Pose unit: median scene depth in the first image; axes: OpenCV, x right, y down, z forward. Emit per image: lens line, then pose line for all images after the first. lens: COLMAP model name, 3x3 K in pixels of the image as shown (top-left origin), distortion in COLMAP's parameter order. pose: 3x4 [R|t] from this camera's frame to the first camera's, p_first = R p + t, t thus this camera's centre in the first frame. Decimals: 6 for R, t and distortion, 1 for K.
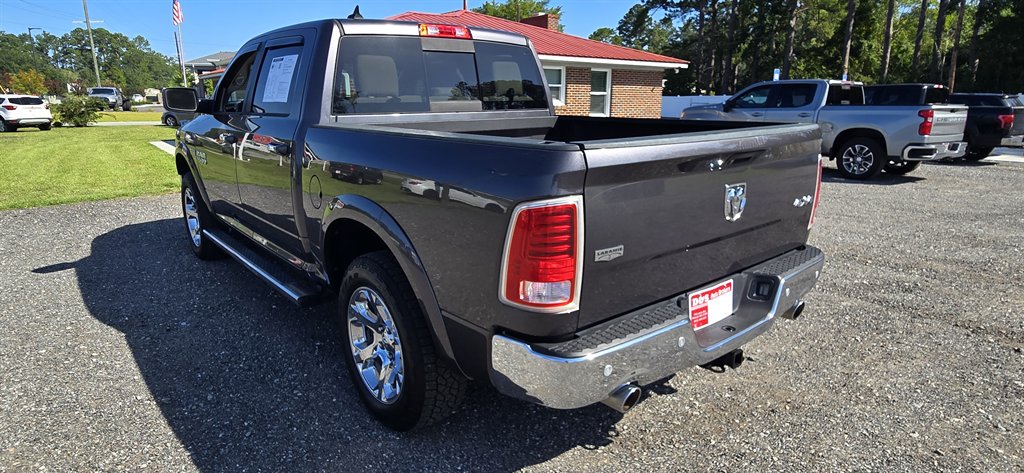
lens RADIAL K [[576.2, 0, 517.5], [0, 576.2, 237.2], [0, 0, 1]] dist [0.000032, 0.001472]
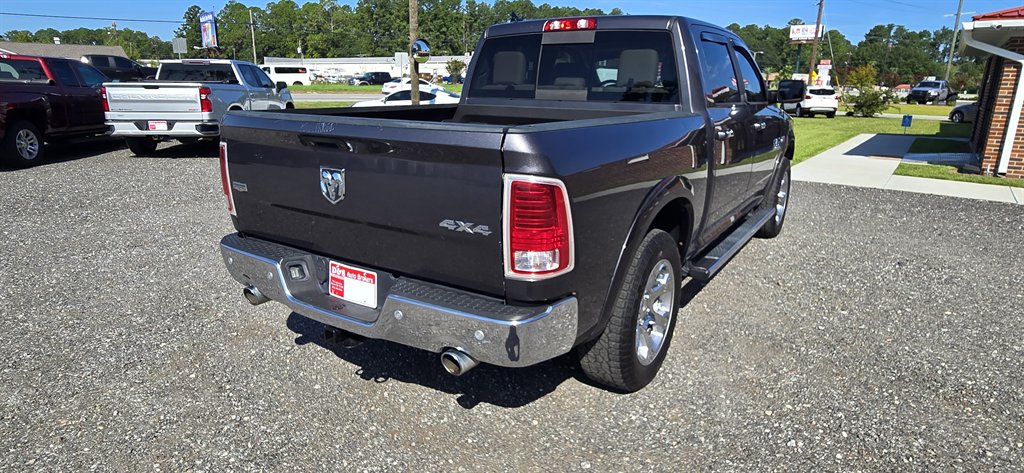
lens RADIAL K [[576.2, 0, 514.7], [0, 576.2, 237.4], [0, 0, 1]] dist [0.000032, 0.001472]
pose [[0.277678, 0.254897, -0.926241, 0.898127], [-0.244987, 0.951068, 0.188285, -0.153205], [0.928911, 0.174635, 0.326537, 0.602191]]
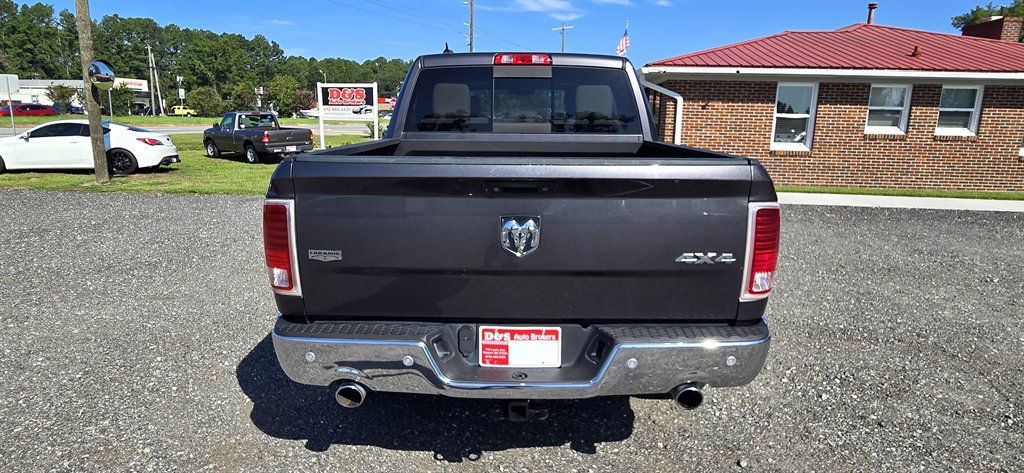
lens RADIAL K [[576.2, 0, 514.9], [0, 576.2, 235.1], [0, 0, 1]] dist [0.000032, 0.001472]
pose [[0.755128, 0.141590, -0.640104, 0.583682], [-0.168902, 0.985455, 0.018728, -0.047749], [0.633446, 0.093973, 0.768060, 0.182751]]
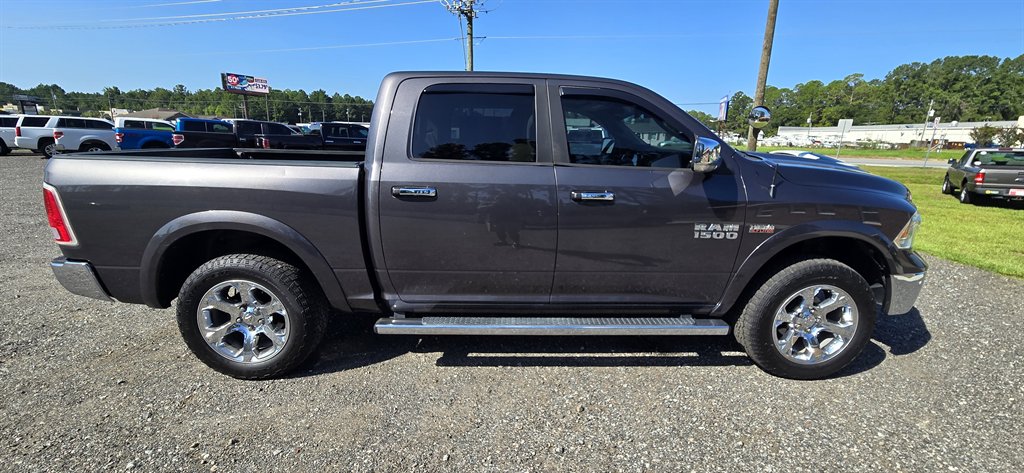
lens RADIAL K [[418.3, 0, 517.1], [0, 418.3, 238.0], [0, 0, 1]] dist [-0.000760, -0.000070]
pose [[-0.636168, 0.168228, -0.752987, 0.511857], [-0.208033, 0.902395, 0.377367, -0.445466], [0.742976, 0.396714, -0.539078, 1.745567]]
